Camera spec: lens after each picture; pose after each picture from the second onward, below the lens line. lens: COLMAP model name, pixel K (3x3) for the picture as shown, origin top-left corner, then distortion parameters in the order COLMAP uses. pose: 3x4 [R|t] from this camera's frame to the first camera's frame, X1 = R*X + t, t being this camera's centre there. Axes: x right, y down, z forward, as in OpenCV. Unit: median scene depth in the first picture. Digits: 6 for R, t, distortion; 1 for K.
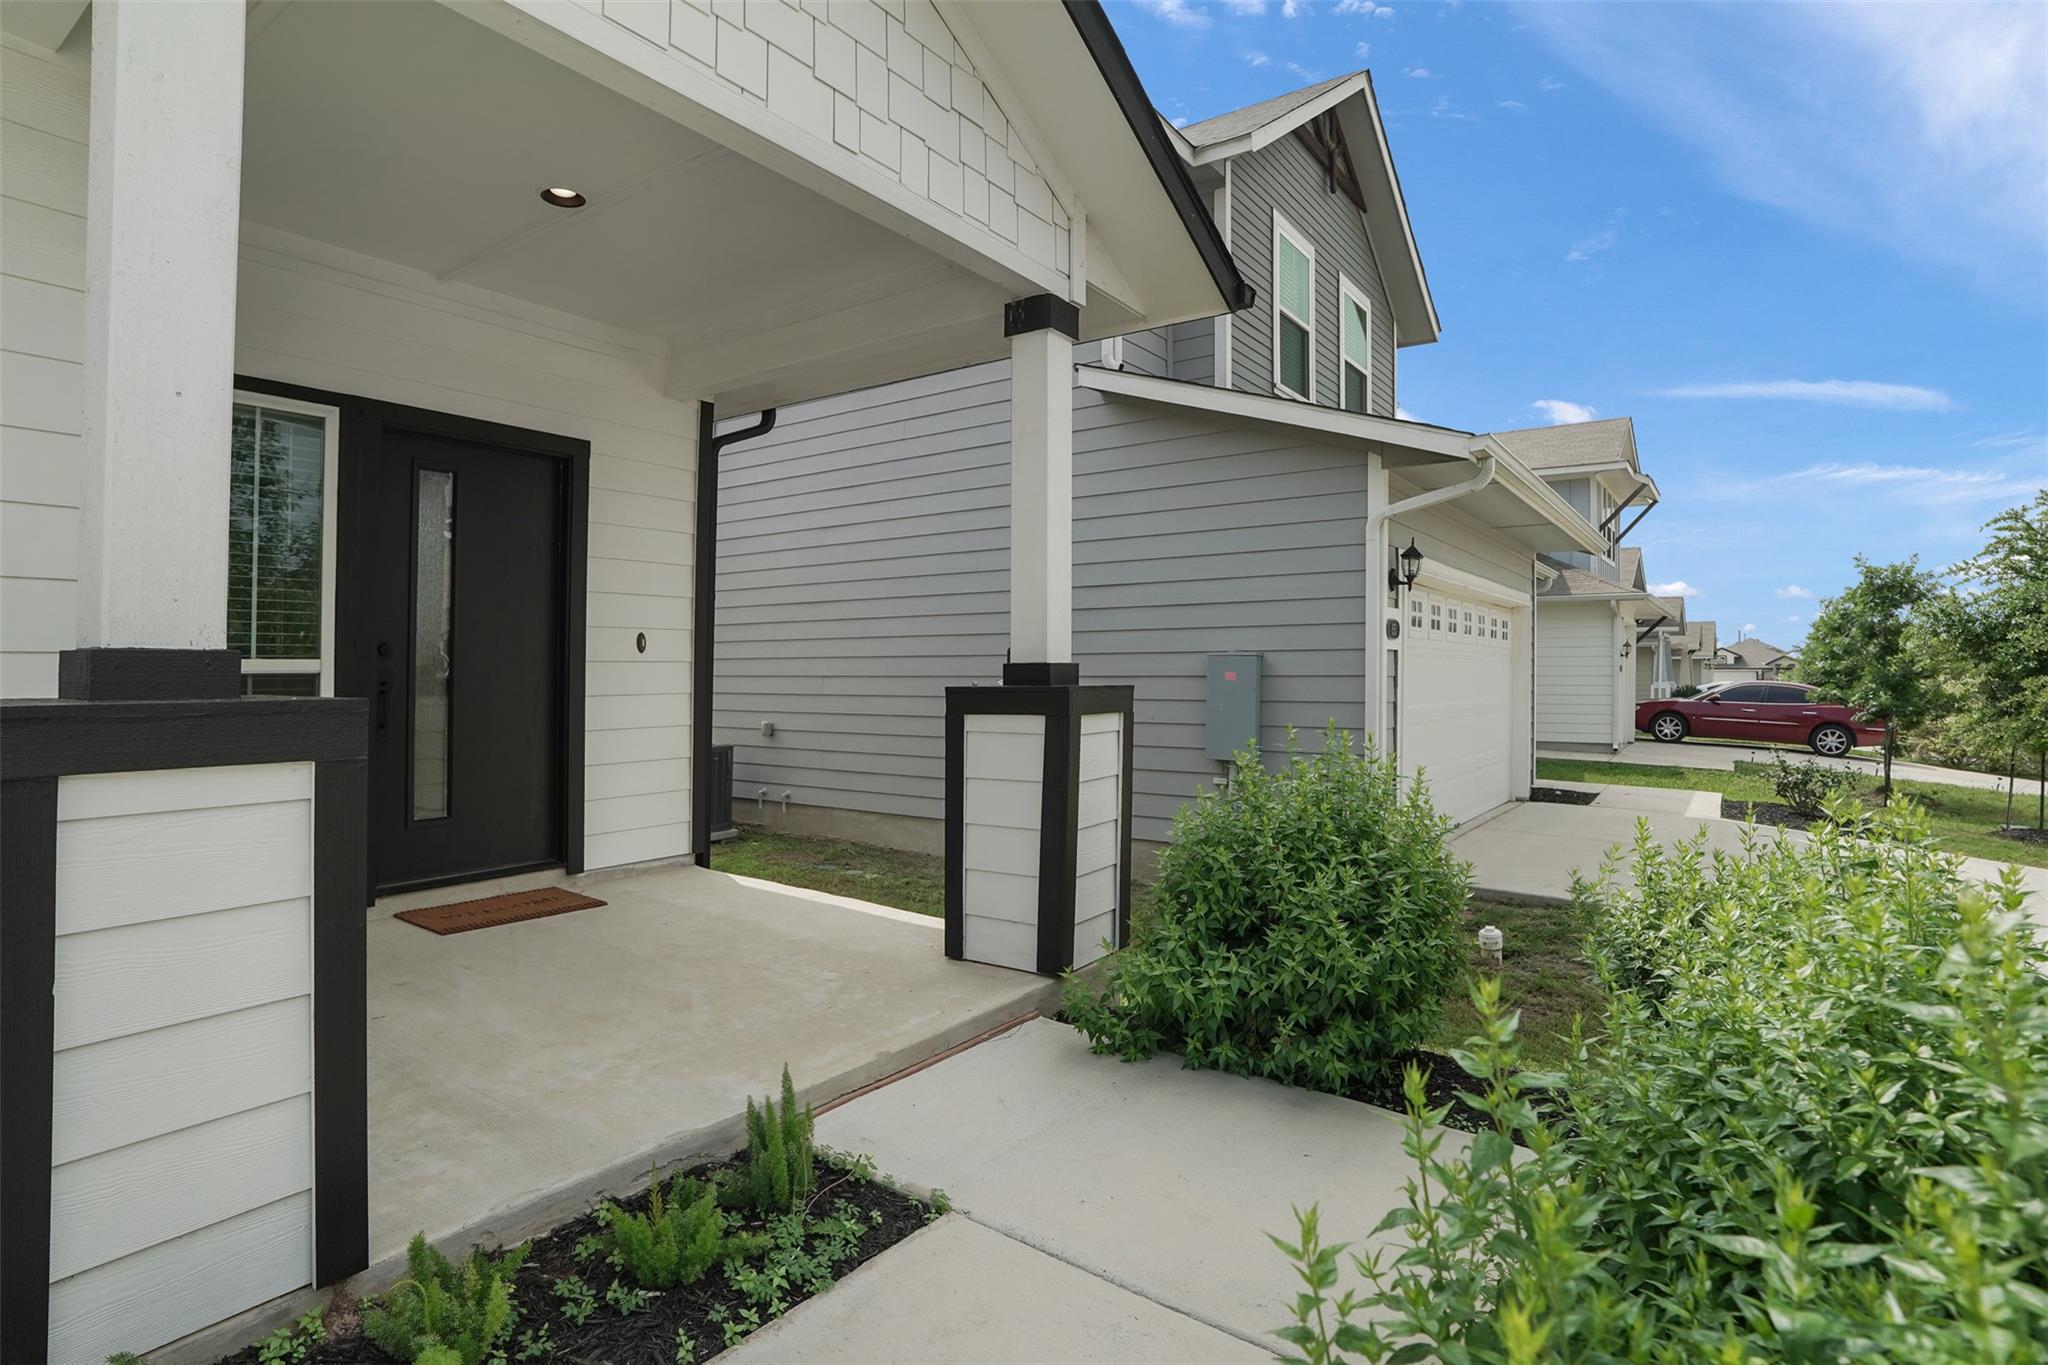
lens RADIAL K [[1000.9, 0, 1014.8], [0, 1000.9, 672.5], [0, 0, 1]] dist [-0.054117, 0.012750]
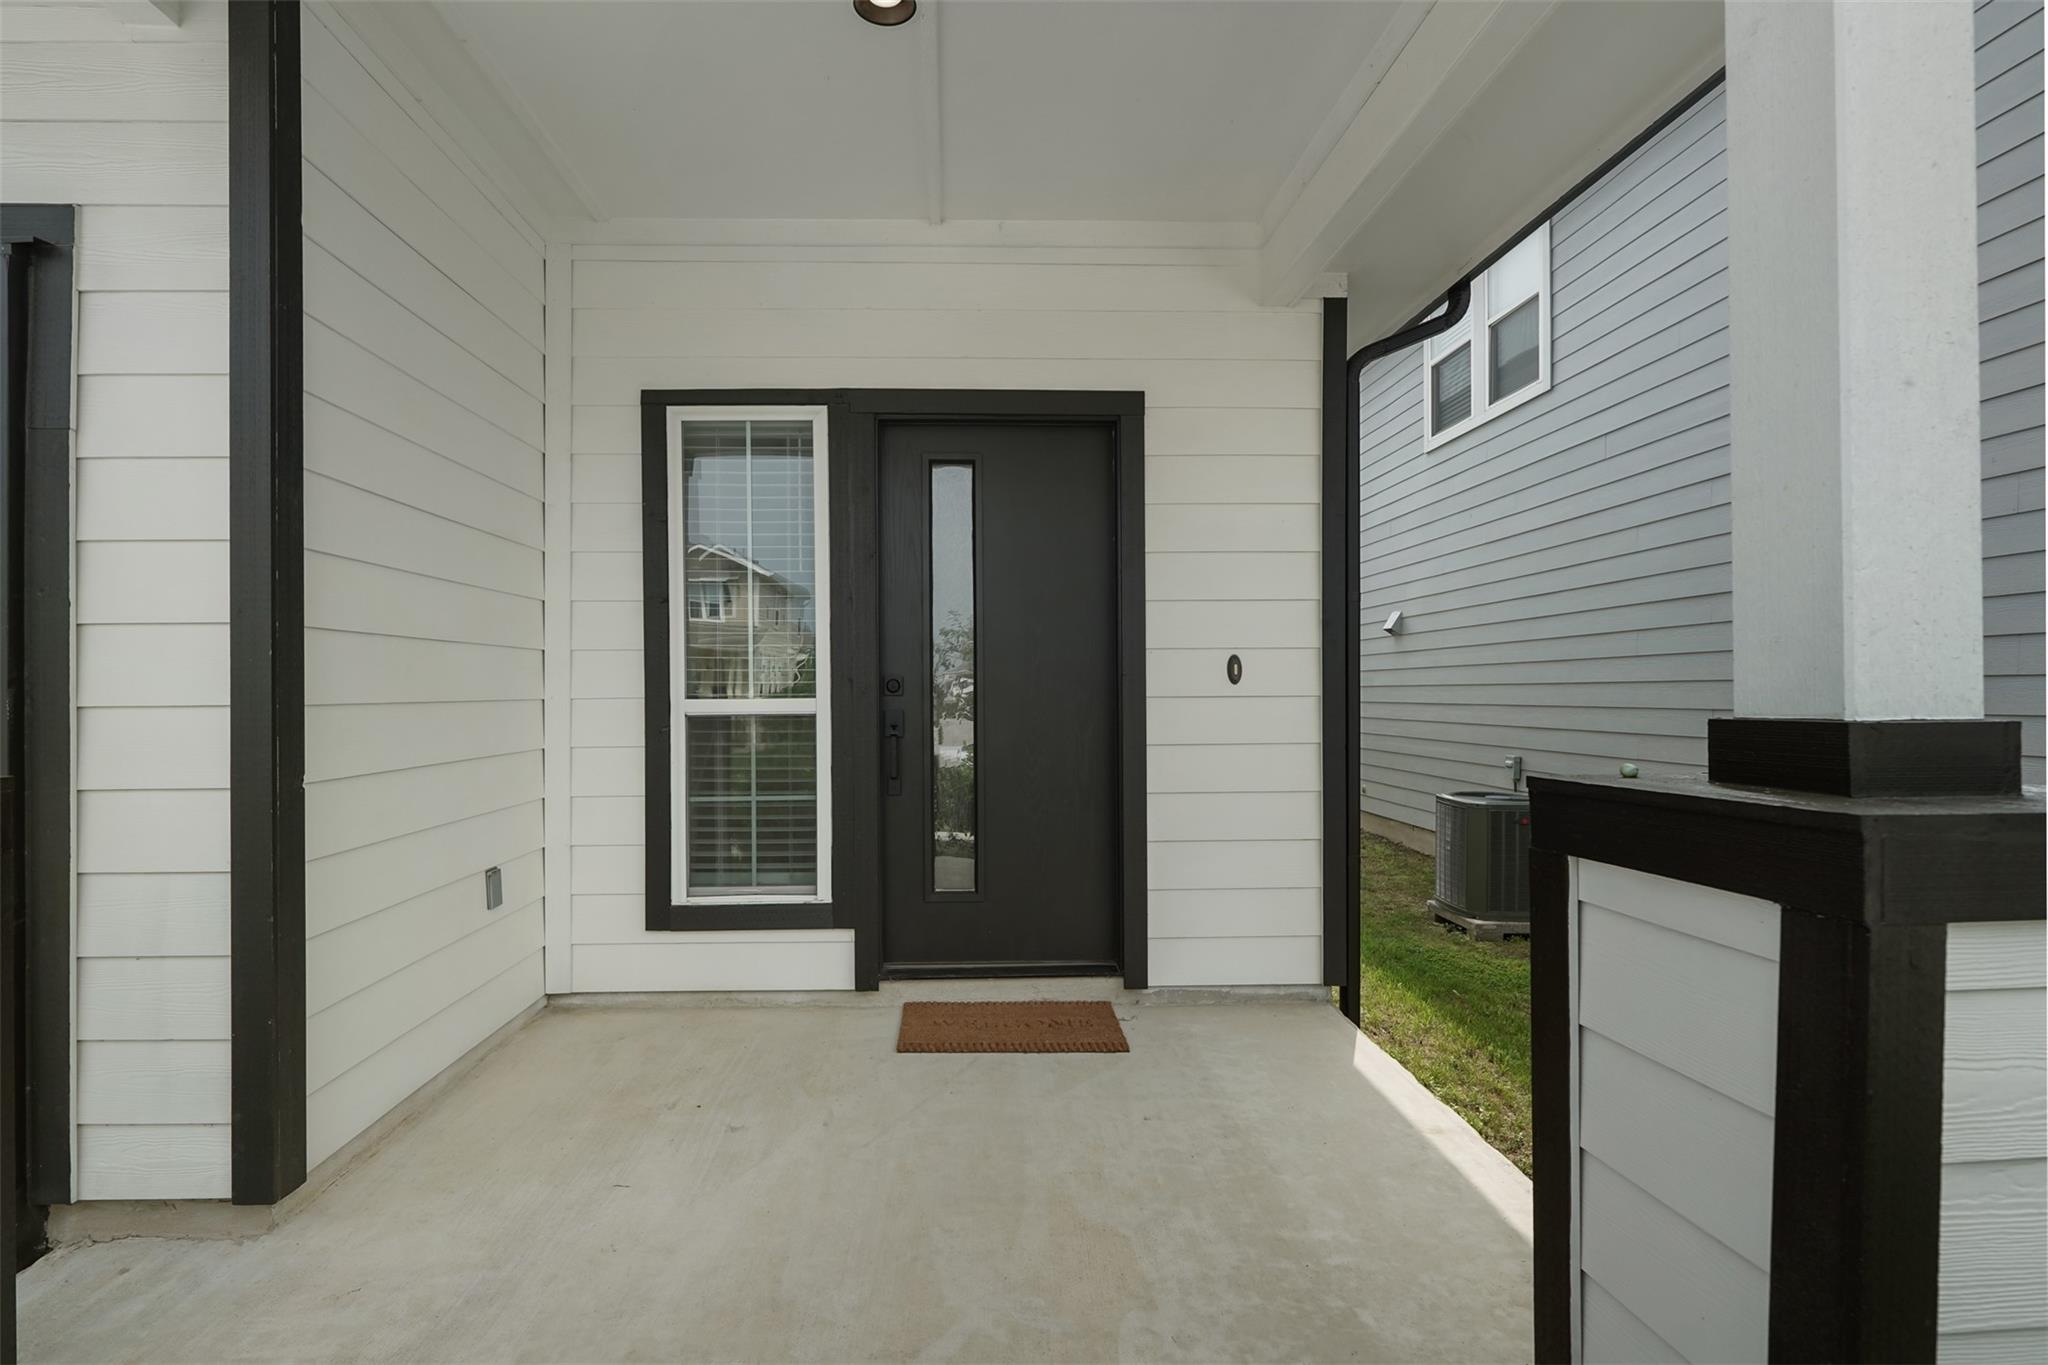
lens RADIAL K [[1000.9, 0, 1030.8], [0, 1000.9, 682.4], [0, 0, 1]] dist [-0.054117, 0.012750]
pose [[0.611128, -0.008894, -0.791482, 0.091249], [0.001412, 0.999948, -0.010146, -0.015127], [0.791531, 0.005082, 0.611109, 0.500309]]
